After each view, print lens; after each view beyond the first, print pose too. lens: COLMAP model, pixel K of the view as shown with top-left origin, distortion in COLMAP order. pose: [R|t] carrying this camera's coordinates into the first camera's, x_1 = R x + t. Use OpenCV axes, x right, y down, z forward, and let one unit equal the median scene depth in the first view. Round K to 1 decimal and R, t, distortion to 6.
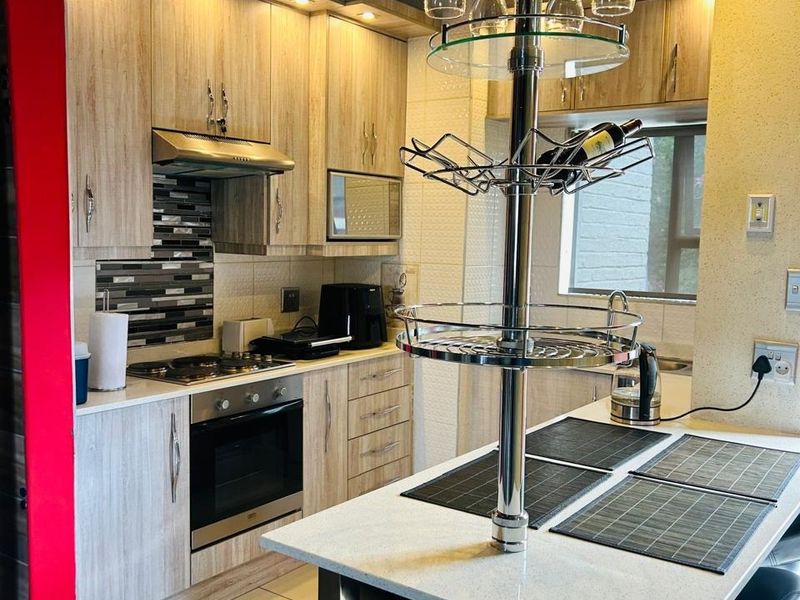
lens RADIAL K [[807.3, 0, 397.1], [0, 807.3, 302.4], [0, 0, 1]] dist [0.171837, -0.356300]
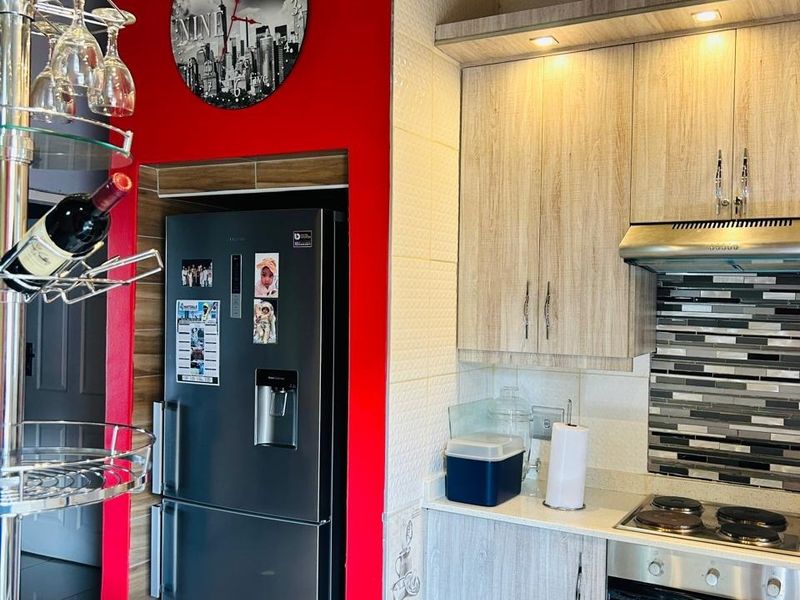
lens RADIAL K [[807.3, 0, 397.1], [0, 807.3, 302.4], [0, 0, 1]] dist [0.171837, -0.356300]
pose [[0.127318, -0.017471, -0.991708, 0.504712], [-0.109280, 0.993511, -0.031532, -0.069069], [0.985824, 0.112388, 0.124583, 0.612891]]
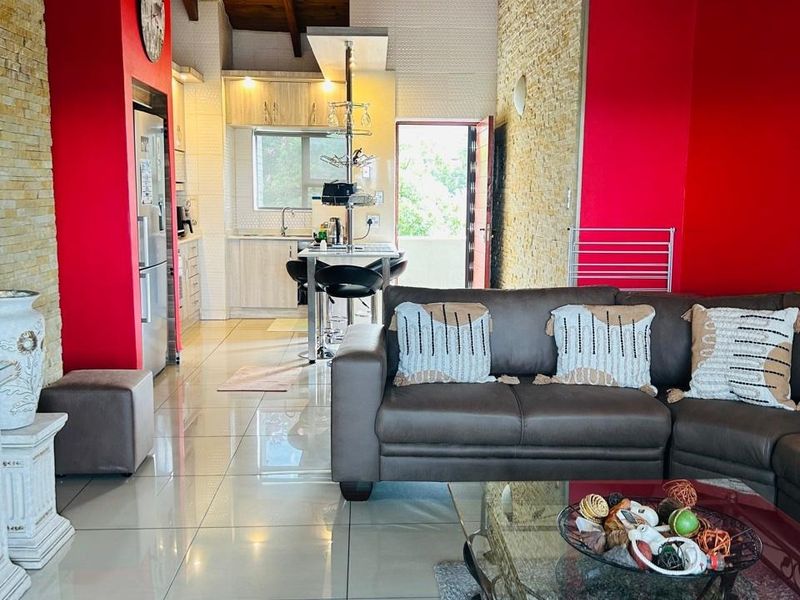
lens RADIAL K [[807.3, 0, 397.1], [0, 807.3, 302.4], [0, 0, 1]] dist [0.171837, -0.356300]
pose [[0.788025, -0.099648, 0.607525, -1.084653], [0.065743, 0.994792, 0.077893, 0.118212], [-0.612123, -0.021441, 0.790472, -1.184776]]
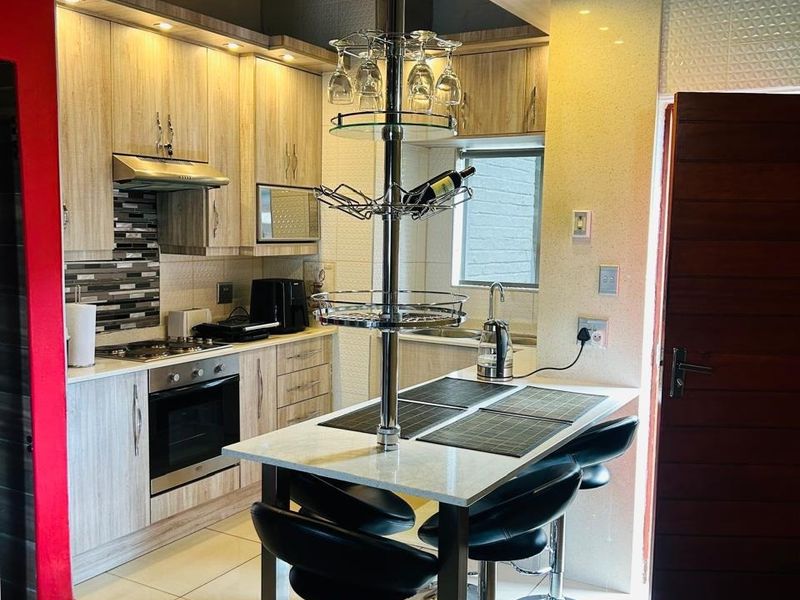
lens RADIAL K [[807.3, 0, 397.1], [0, 807.3, 302.4], [0, 0, 1]] dist [0.171837, -0.356300]
pose [[0.995457, -0.013467, 0.094254, 0.006207], [0.012825, 0.999890, 0.007415, 0.006405], [-0.094343, -0.006173, 0.995521, -0.250386]]
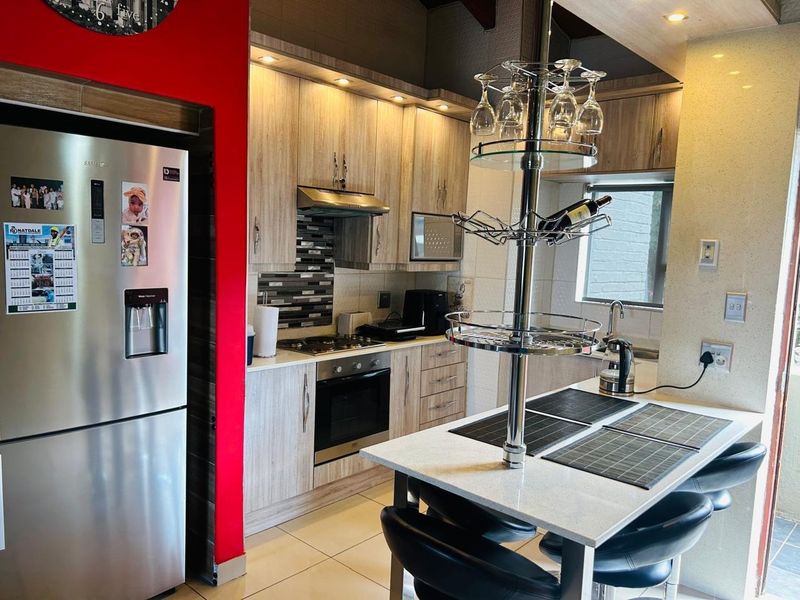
lens RADIAL K [[603.6, 0, 408.2], [0, 603.6, 301.1], [0, 0, 1]] dist [0.137141, -0.206603]
pose [[0.995105, 0.031173, -0.093777, 0.016454], [-0.030819, 0.999511, 0.005230, -0.010476], [0.093894, -0.002314, 0.995580, -0.097749]]
